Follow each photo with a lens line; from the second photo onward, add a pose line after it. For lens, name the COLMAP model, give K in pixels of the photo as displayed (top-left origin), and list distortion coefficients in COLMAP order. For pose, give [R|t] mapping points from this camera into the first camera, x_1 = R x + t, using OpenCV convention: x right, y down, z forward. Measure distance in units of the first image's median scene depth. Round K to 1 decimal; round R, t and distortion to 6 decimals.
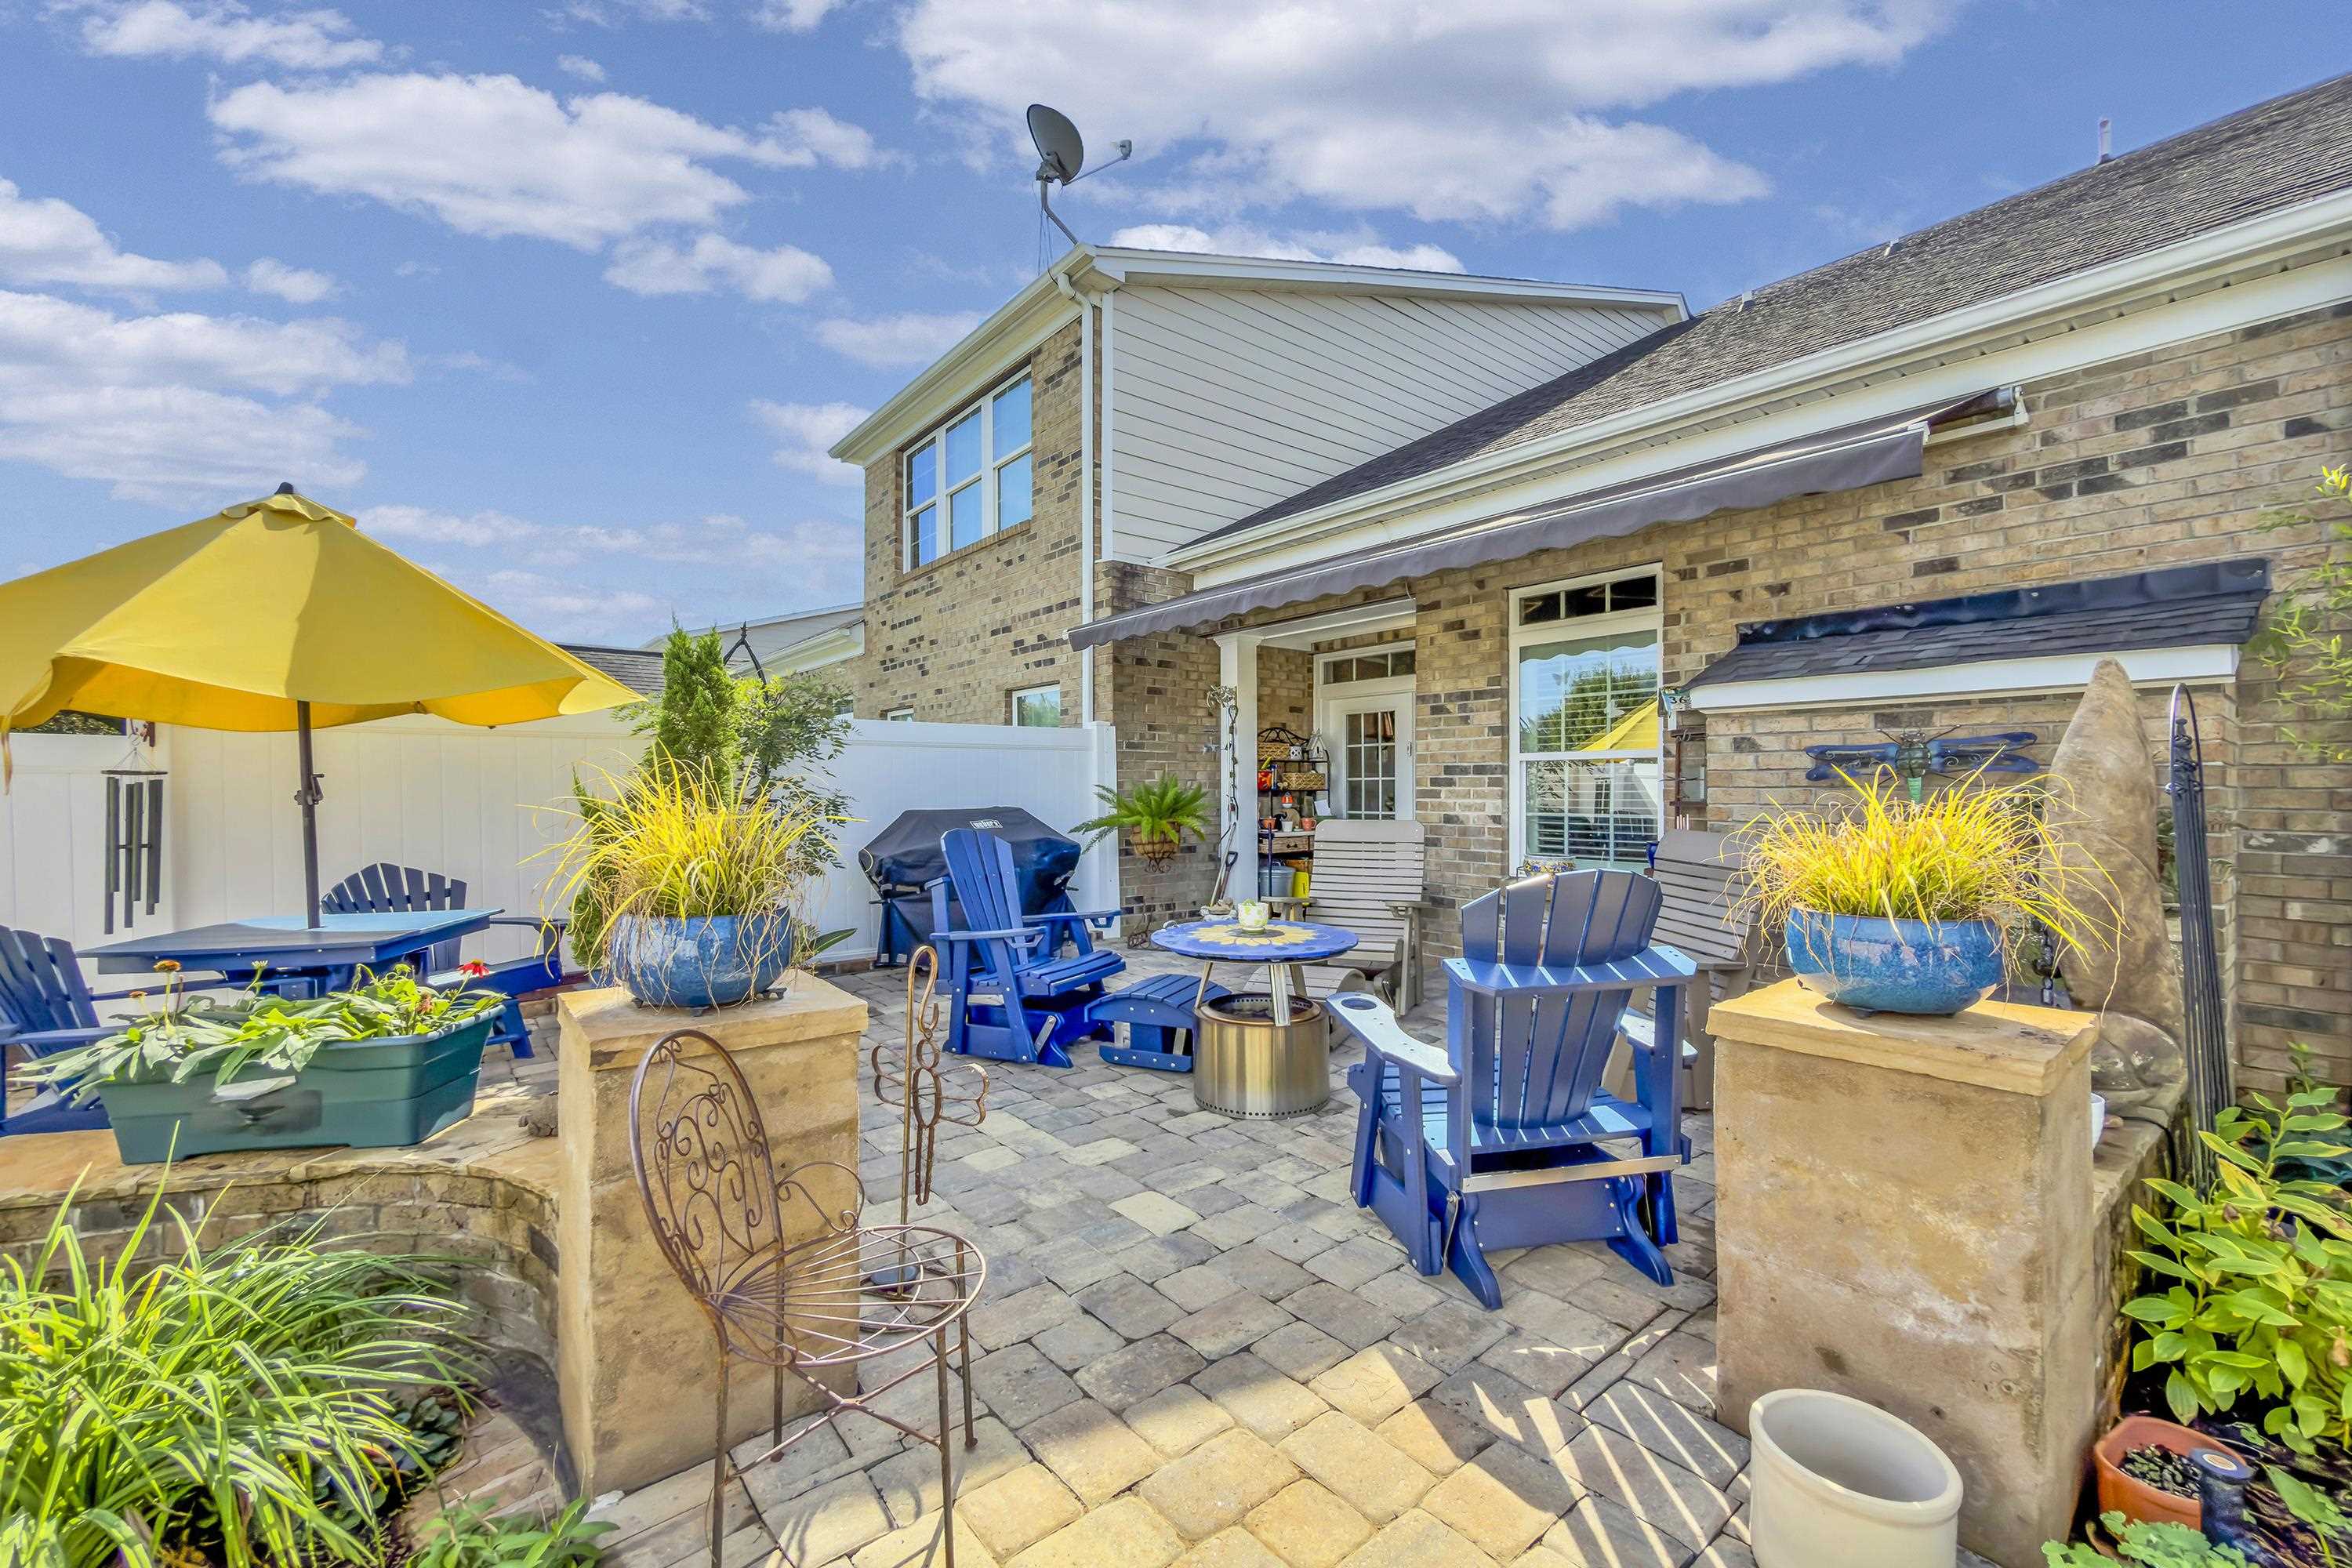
lens RADIAL K [[964.1, 0, 1176.0], [0, 964.1, 784.0], [0, 0, 1]] dist [0.000855, 0.000087]
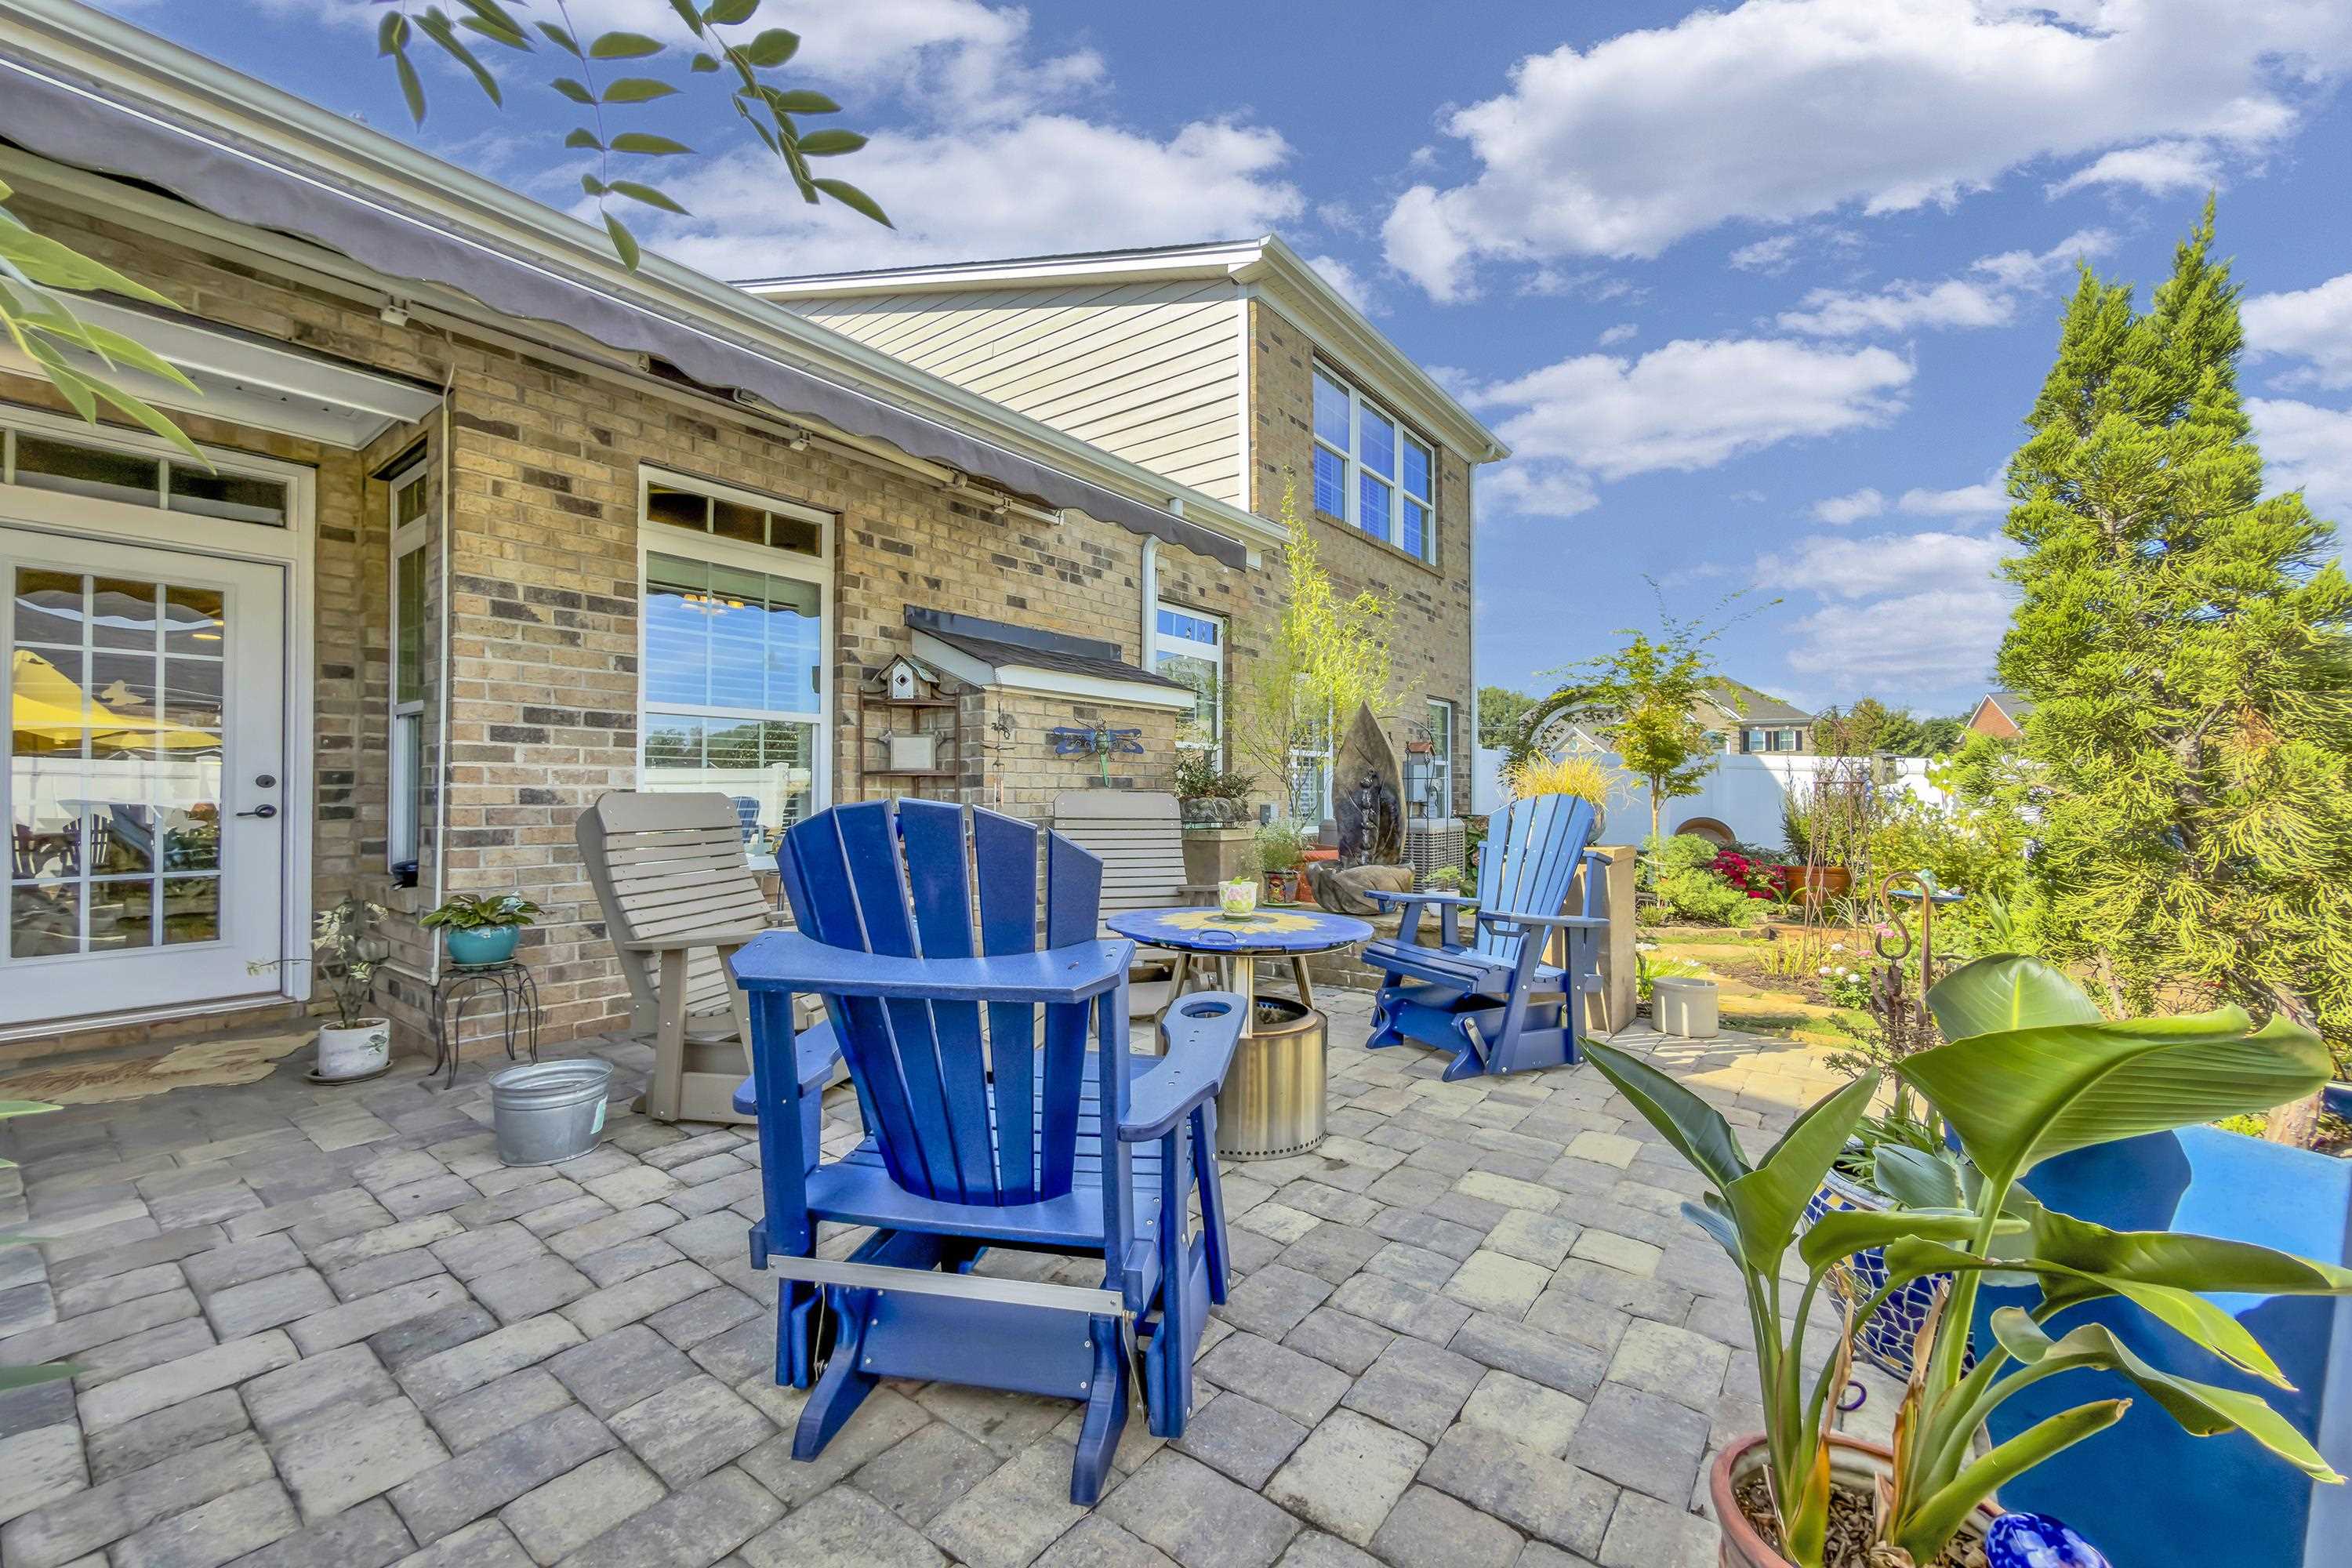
lens RADIAL K [[964.1, 0, 1176.0], [0, 964.1, 784.0], [0, 0, 1]] dist [0.000855, 0.000087]
pose [[-0.260802, 0.011550, 0.965323, -0.458908], [-0.004348, 0.999904, -0.013138, 0.039519], [-0.965383, -0.007623, -0.260727, 0.880061]]
